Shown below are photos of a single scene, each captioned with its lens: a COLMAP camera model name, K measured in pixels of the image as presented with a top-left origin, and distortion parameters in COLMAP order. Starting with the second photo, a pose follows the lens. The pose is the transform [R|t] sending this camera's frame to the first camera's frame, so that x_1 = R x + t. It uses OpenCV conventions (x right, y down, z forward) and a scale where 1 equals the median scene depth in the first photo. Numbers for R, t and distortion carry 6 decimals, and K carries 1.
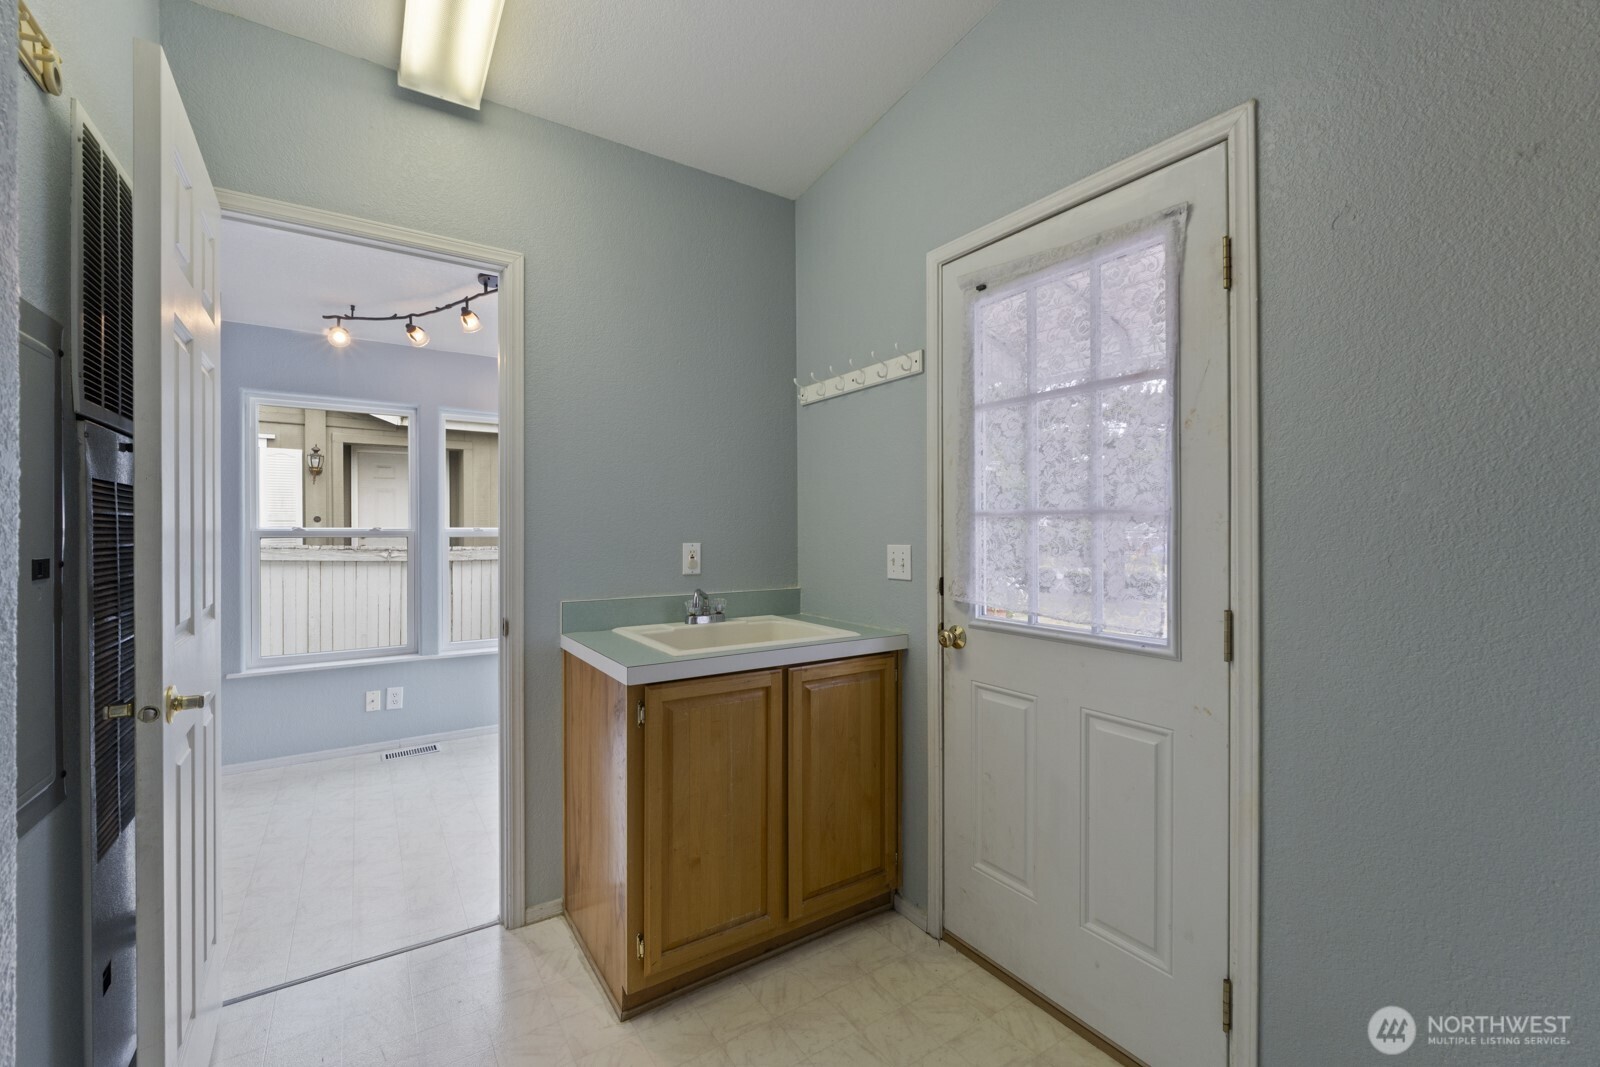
lens RADIAL K [[667.8, 0, 806.3], [0, 667.8, 529.9], [0, 0, 1]] dist [-0.009905, -0.000301]
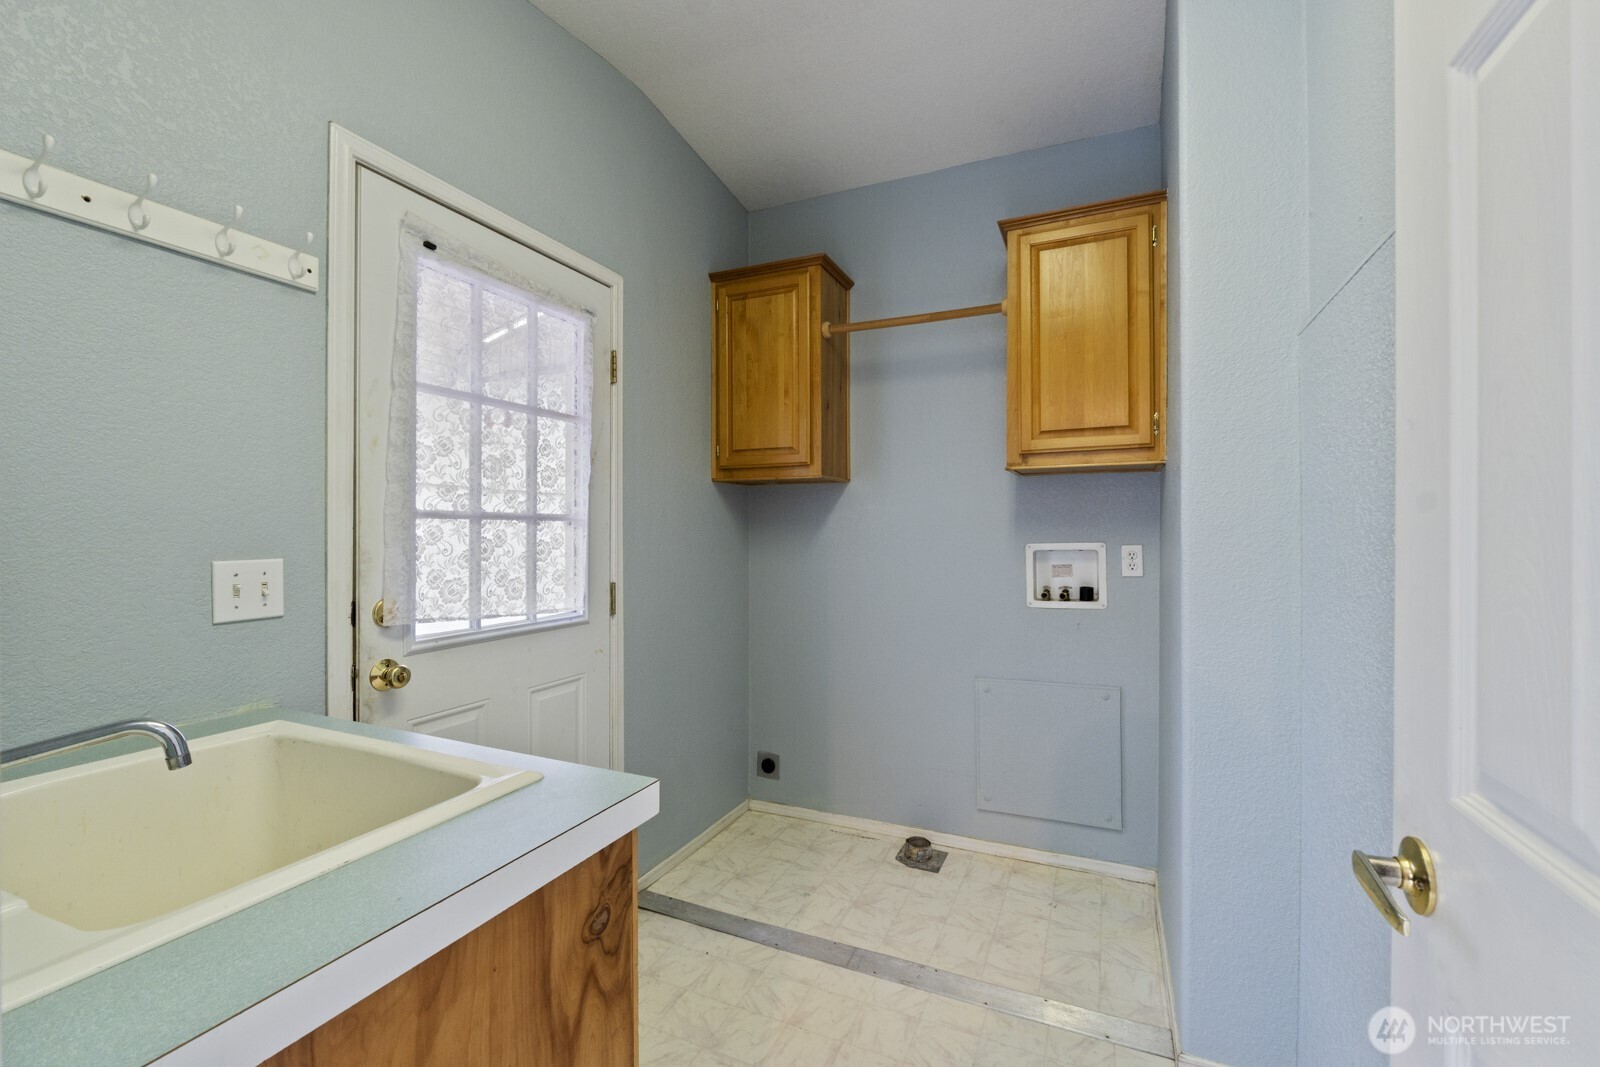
lens RADIAL K [[667.8, 0, 817.2], [0, 667.8, 532.3], [0, 0, 1]] dist [-0.009905, -0.000301]
pose [[-0.538725, -0.003035, 0.842476, -0.710962], [0.000010, 0.999993, 0.003609, -0.004489], [-0.842481, 0.001953, -0.538722, 1.042517]]
